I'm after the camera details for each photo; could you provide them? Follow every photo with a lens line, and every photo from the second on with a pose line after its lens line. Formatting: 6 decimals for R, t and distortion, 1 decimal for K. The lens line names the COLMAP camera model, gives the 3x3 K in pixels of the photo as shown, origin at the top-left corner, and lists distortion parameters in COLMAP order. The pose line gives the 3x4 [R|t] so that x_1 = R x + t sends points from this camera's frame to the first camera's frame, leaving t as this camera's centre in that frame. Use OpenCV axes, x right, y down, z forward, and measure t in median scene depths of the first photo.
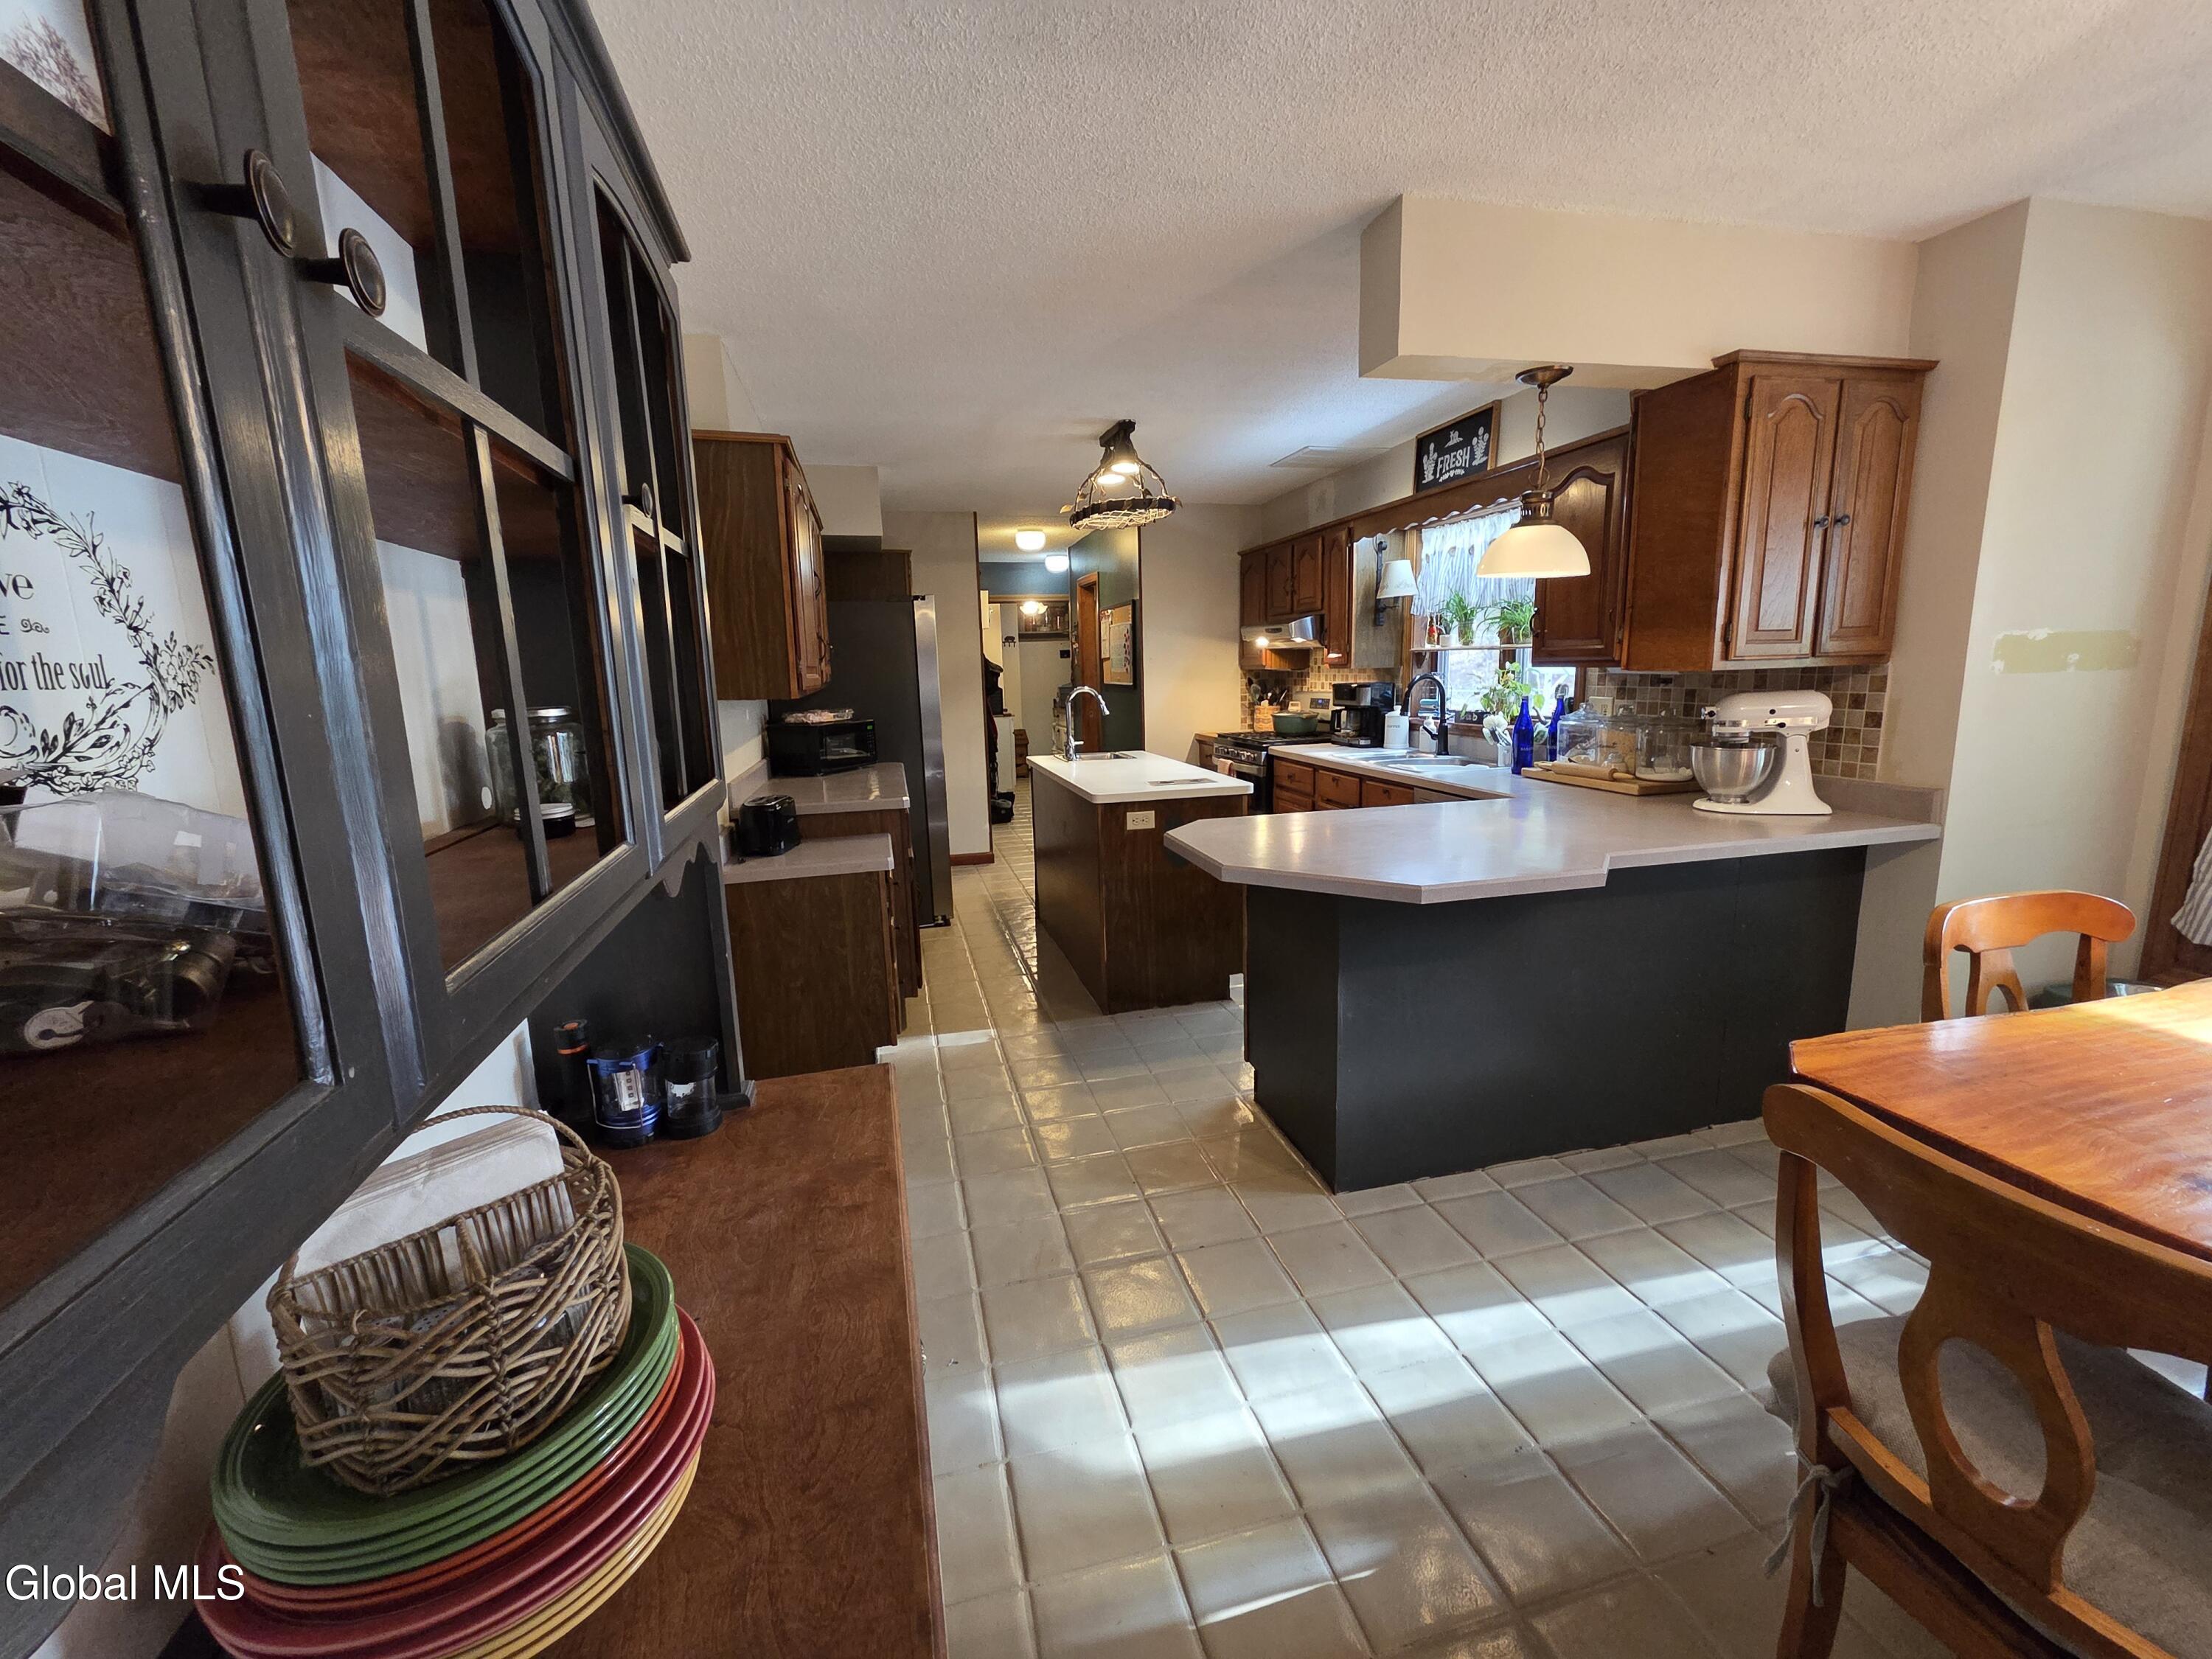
lens RADIAL K [[903.4, 0, 1096.6], [0, 903.4, 825.0], [0, 0, 1]] dist [0.002996, 0.000144]
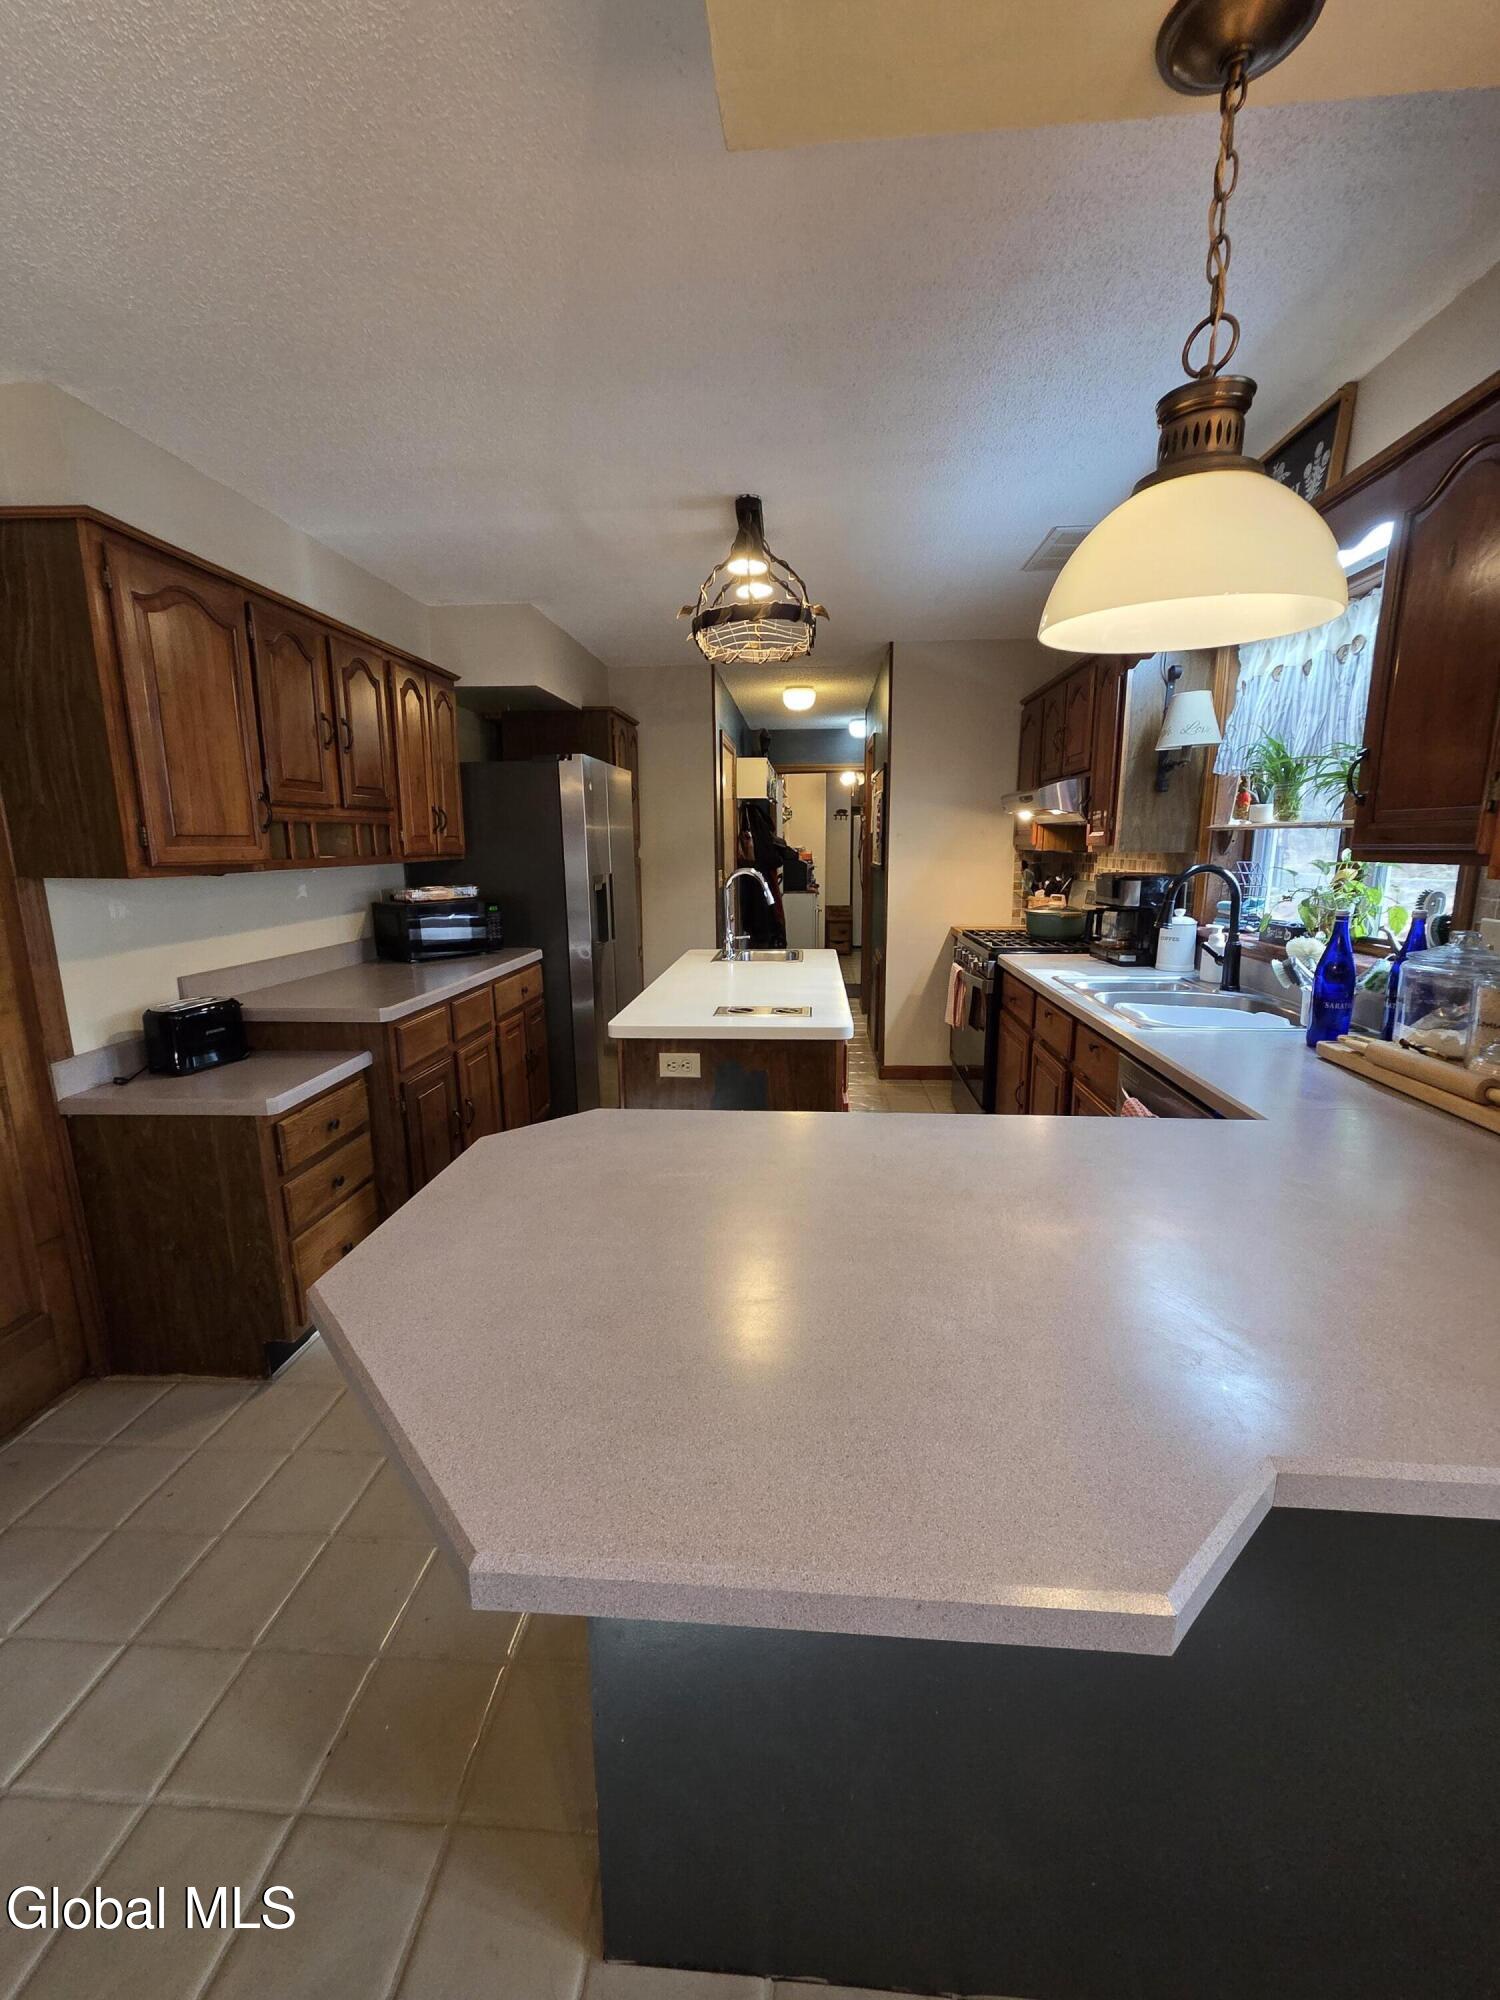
lens RADIAL K [[816.8, 0, 754.3], [0, 816.8, 1007.8], [0, 0, 1]] dist [0.002996, 0.000144]
pose [[0.952418, 0.079996, -0.294110, 0.226659], [-0.071517, 0.996657, 0.039489, -0.062022], [0.296286, -0.016576, 0.954955, 0.329357]]
